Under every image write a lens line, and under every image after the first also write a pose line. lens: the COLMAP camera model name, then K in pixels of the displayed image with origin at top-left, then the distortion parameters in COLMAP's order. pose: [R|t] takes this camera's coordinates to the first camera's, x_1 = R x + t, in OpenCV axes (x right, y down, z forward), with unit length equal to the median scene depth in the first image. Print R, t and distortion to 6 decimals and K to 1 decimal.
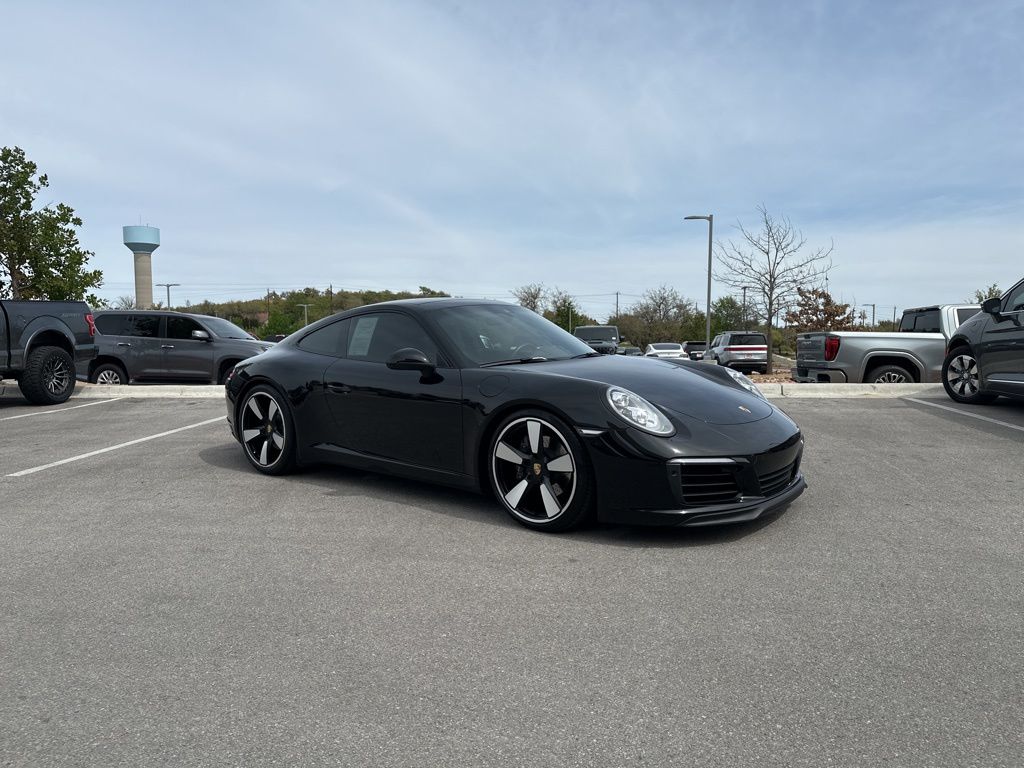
lens RADIAL K [[710.6, 0, 515.2], [0, 710.6, 389.7], [0, 0, 1]] dist [0.081690, -0.118496]
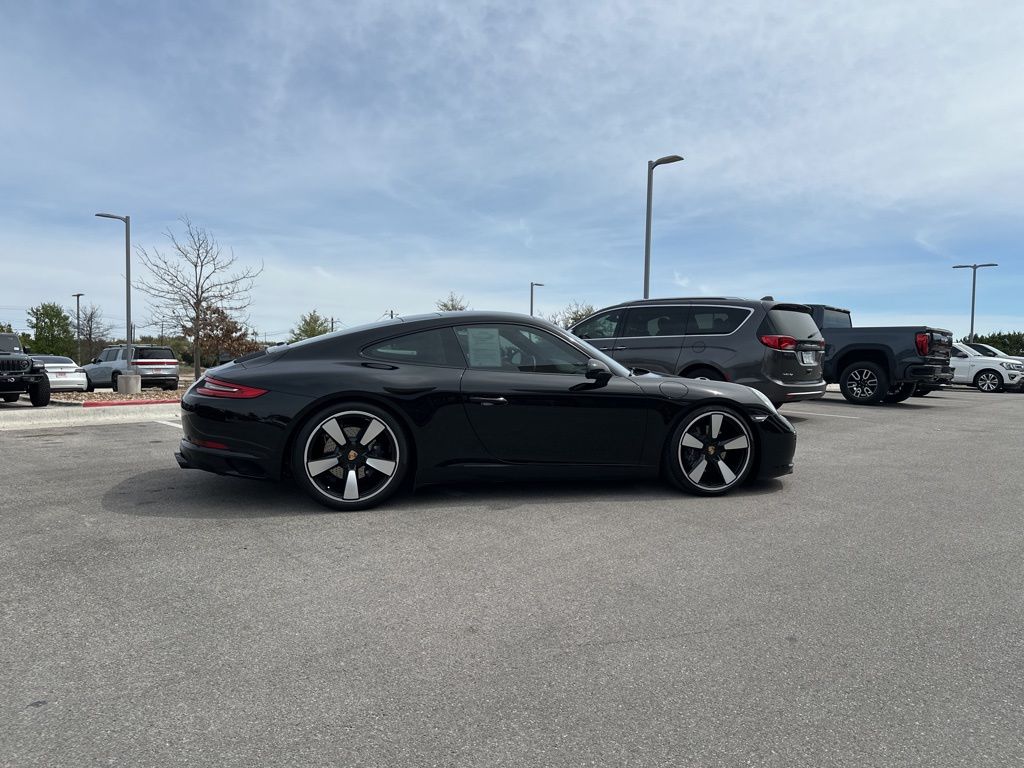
lens RADIAL K [[710.6, 0, 515.2], [0, 710.6, 389.7], [0, 0, 1]] dist [0.081690, -0.118496]
pose [[0.580225, -0.024854, 0.814077, -0.602226], [0.042579, 0.999093, 0.000155, -0.008586], [-0.813342, 0.034572, 0.580757, 0.244290]]
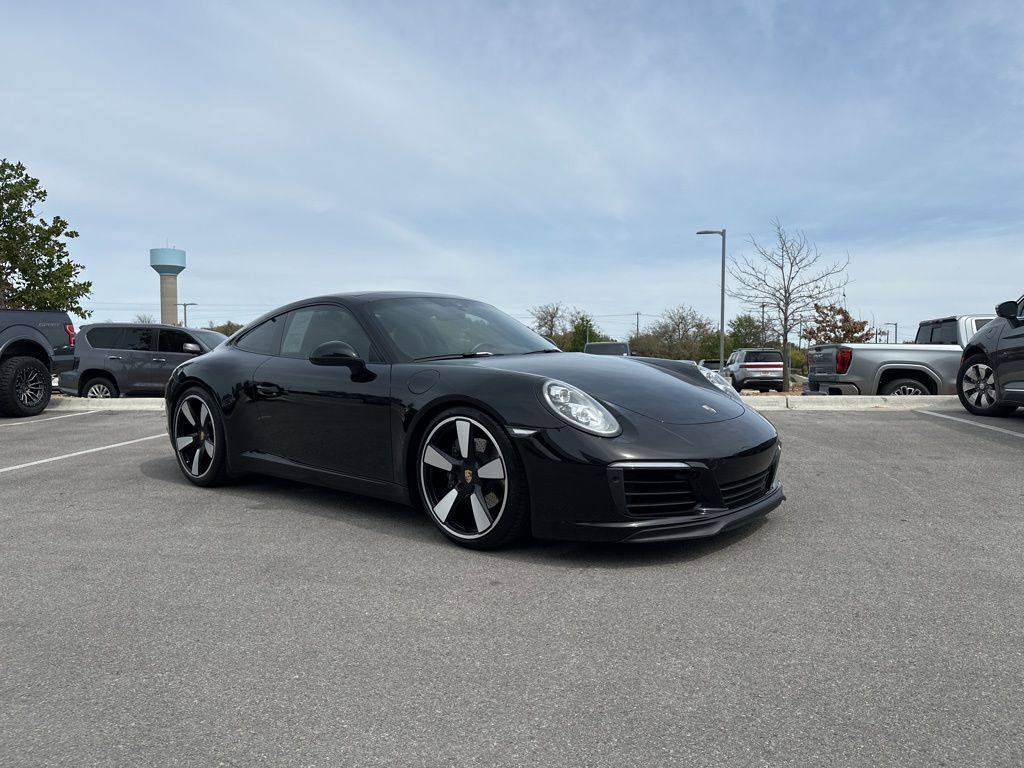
lens RADIAL K [[712.5, 0, 522.8], [0, 712.5, 385.6], [0, 0, 1]] dist [0.074390, -0.108243]
pose [[0.999815, 0.000849, -0.019227, 0.053927], [-0.001519, 0.999391, -0.034875, 0.014837], [0.019185, 0.034897, 0.999207, 0.061204]]
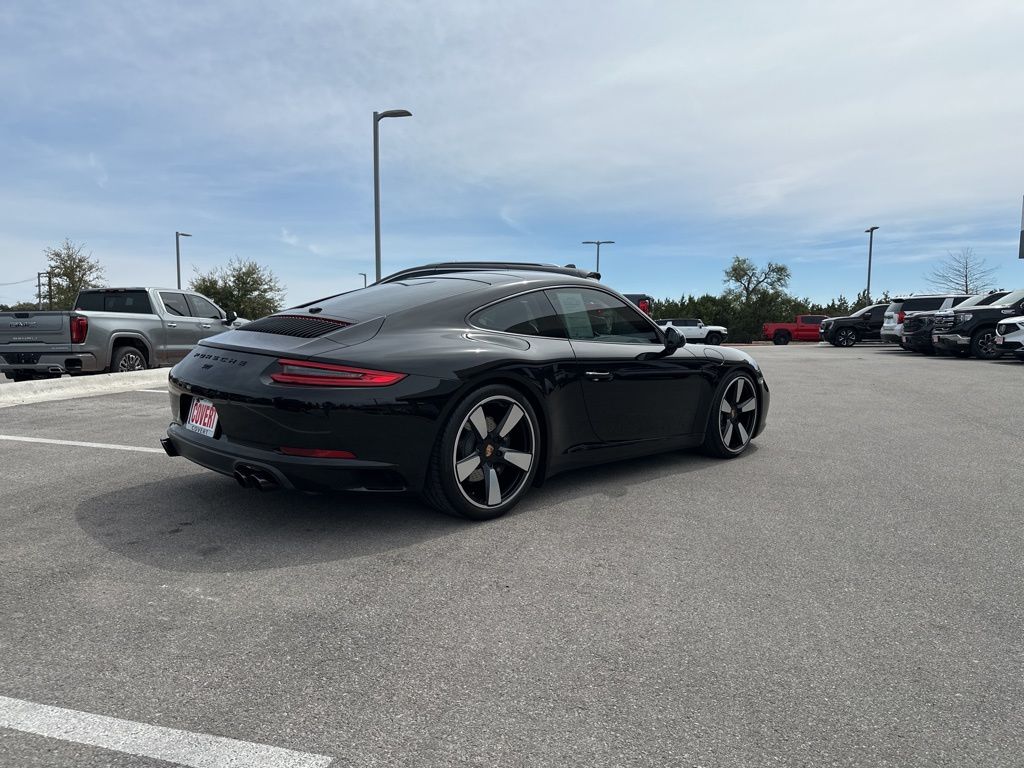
lens RADIAL K [[719.0, 0, 508.5], [0, 719.0, 385.6], [0, 0, 1]] dist [0.094539, -0.121722]
pose [[0.106793, -0.081047, 0.990973, -0.668518], [0.063161, 0.995212, 0.074587, -0.036272], [-0.992273, 0.054625, 0.111401, 0.602805]]
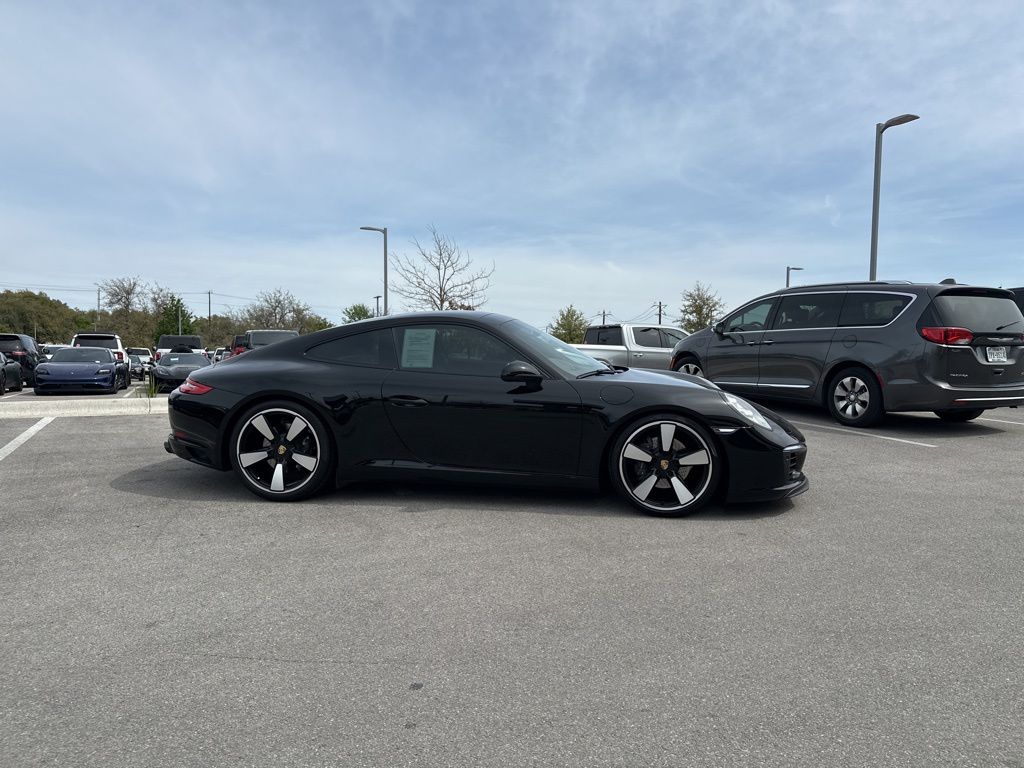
lens RADIAL K [[705.3, 0, 519.0], [0, 705.3, 382.3], [0, 0, 1]] dist [0.119565, -0.180182]
pose [[0.846044, -0.013990, 0.532929, -0.376793], [0.022926, 0.999686, -0.010153, -0.008677], [-0.532620, 0.020808, 0.846099, 0.062632]]
